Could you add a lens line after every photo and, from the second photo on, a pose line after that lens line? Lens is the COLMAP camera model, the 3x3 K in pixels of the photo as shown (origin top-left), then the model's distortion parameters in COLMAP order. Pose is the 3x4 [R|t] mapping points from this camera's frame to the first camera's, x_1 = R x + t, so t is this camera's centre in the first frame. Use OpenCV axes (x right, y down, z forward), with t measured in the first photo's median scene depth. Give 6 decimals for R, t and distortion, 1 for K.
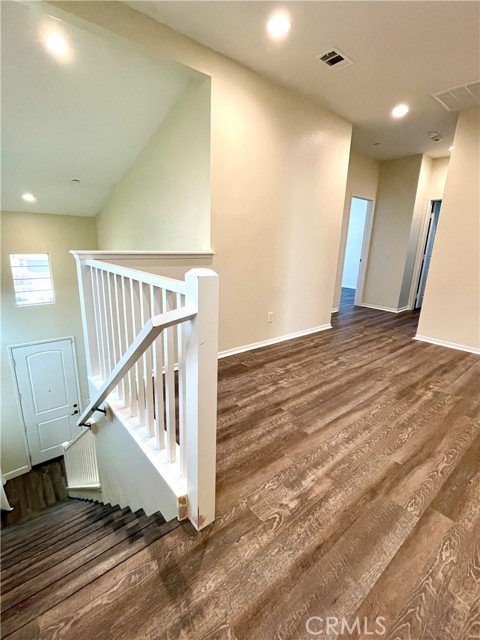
lens RADIAL K [[297.4, 0, 239.4], [0, 297.4, 319.1], [0, 0, 1]] dist [0.002901, 0.001094]
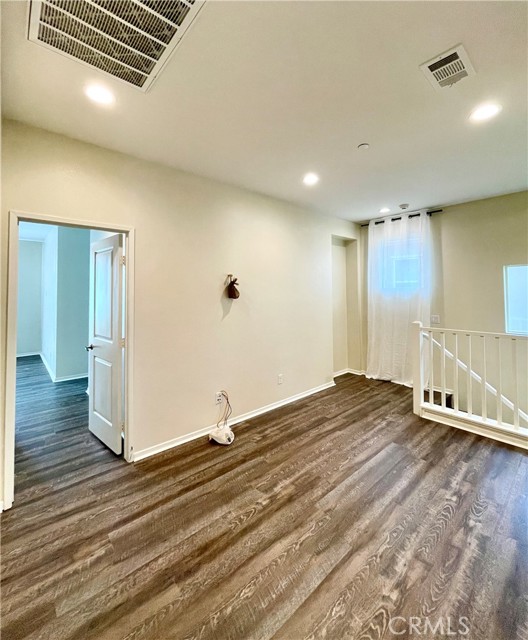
lens RADIAL K [[285.6, 0, 265.1], [0, 285.6, 322.2], [0, 0, 1]] dist [0.002710, 0.000494]
pose [[-0.998776, -0.030019, -0.039303, 0.769528], [-0.042105, 0.933014, 0.357369, -0.536971], [0.025943, 0.358587, -0.933136, 1.709135]]
